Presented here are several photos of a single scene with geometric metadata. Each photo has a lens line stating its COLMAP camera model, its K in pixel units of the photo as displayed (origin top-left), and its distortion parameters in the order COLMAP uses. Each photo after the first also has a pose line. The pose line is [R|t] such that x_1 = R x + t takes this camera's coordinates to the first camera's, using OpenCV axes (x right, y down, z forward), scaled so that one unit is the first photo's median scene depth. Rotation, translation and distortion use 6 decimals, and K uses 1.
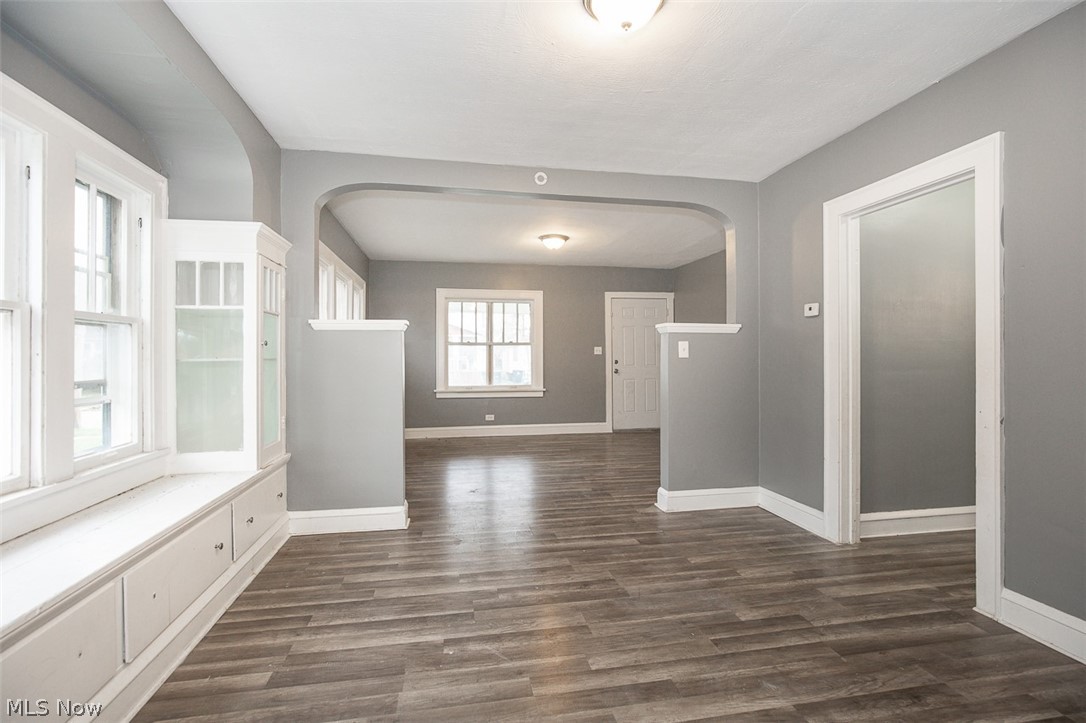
lens RADIAL K [[498.3, 0, 539.8], [0, 498.3, 351.9], [0, 0, 1]] dist [-0.009534, 0.000743]
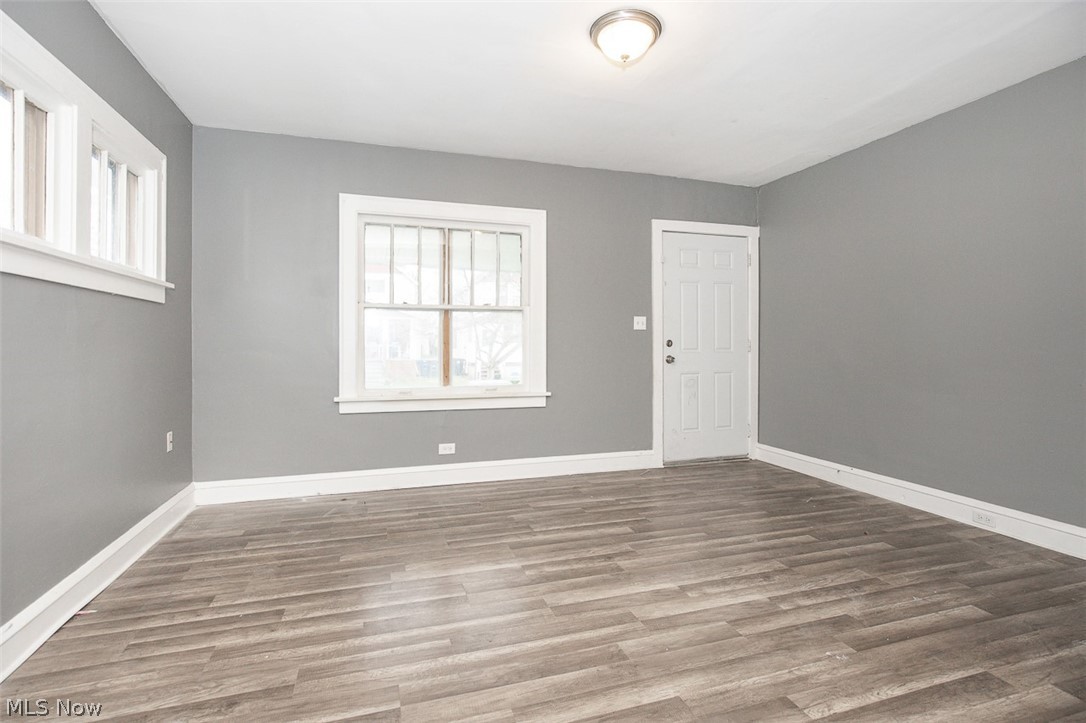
lens RADIAL K [[508.0, 0, 539.4], [0, 508.0, 344.5], [0, 0, 1]] dist [-0.004358, -0.000263]
pose [[0.991998, 0.002017, 0.126235, -0.135431], [-0.003209, 0.999952, 0.009241, 0.032981], [-0.126210, -0.009572, 0.991957, 0.876350]]
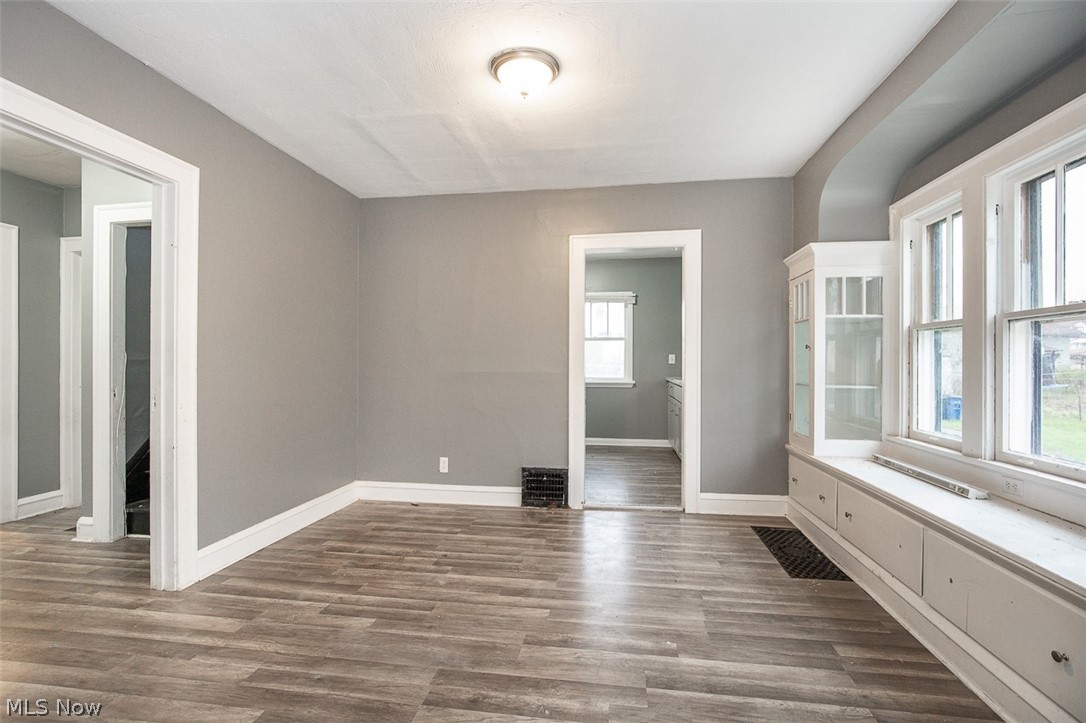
lens RADIAL K [[505.3, 0, 545.6], [0, 505.3, 364.8], [0, 0, 1]] dist [-0.009127, -0.000015]
pose [[-0.946648, -0.000756, 0.322269, -0.138777], [-0.002551, 0.999983, -0.005150, 0.017652], [-0.322260, -0.005697, -0.946634, 1.053017]]
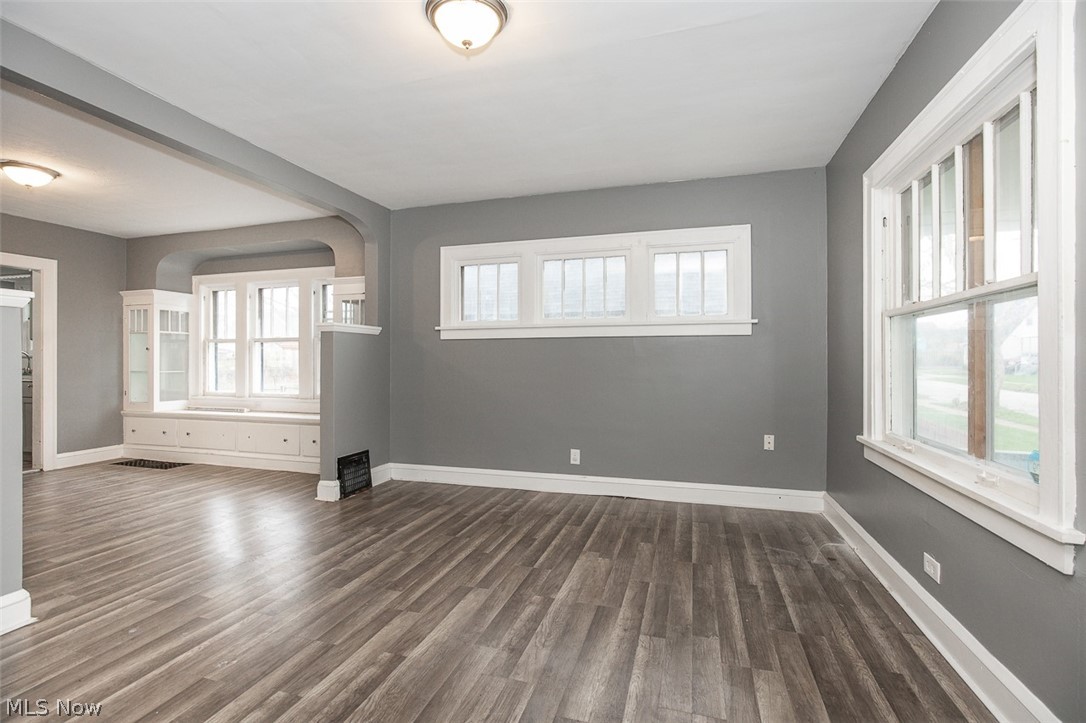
lens RADIAL K [[496.4, 0, 536.8], [0, 496.4, 357.9], [0, 0, 1]] dist [-0.004314, 0.000368]
pose [[-0.467822, -0.001626, -0.883821, 0.462901], [0.009913, 0.999926, -0.007086, 0.029116], [0.883767, -0.012076, -0.467771, 1.771501]]
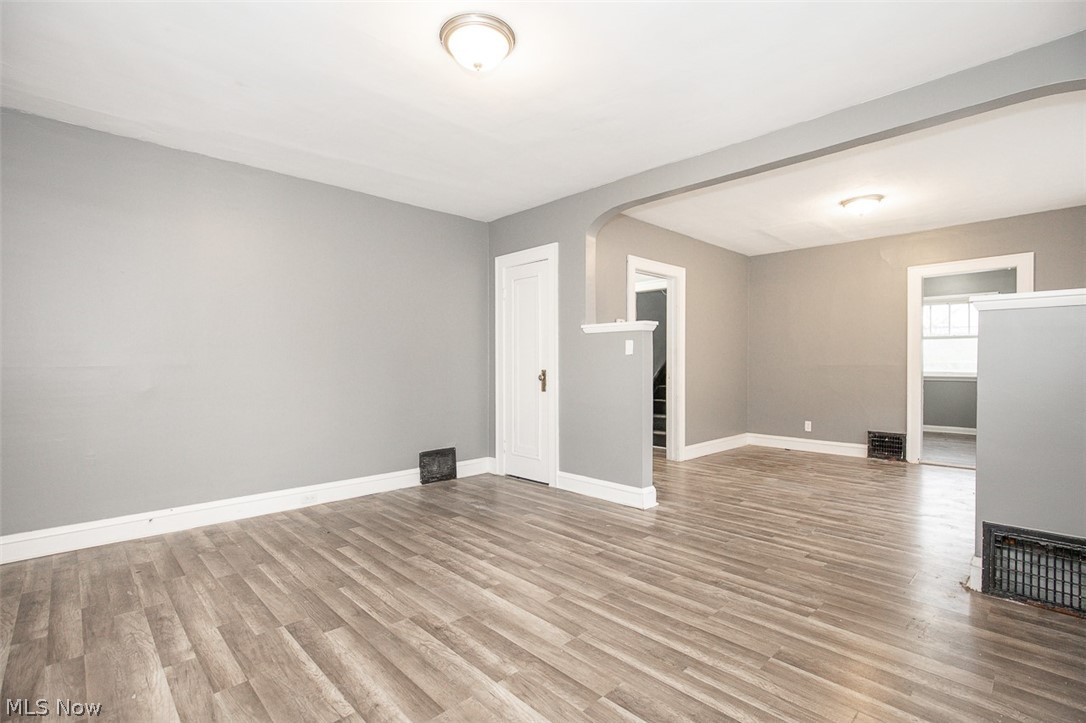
lens RADIAL K [[505.3, 0, 545.6], [0, 505.3, 364.8], [0, 0, 1]] dist [-0.009127, -0.000015]
pose [[-0.555981, -0.000301, 0.831195, -0.472364], [-0.004428, 0.999987, -0.002599, 0.034754], [-0.831183, -0.005125, -0.555975, 1.720913]]
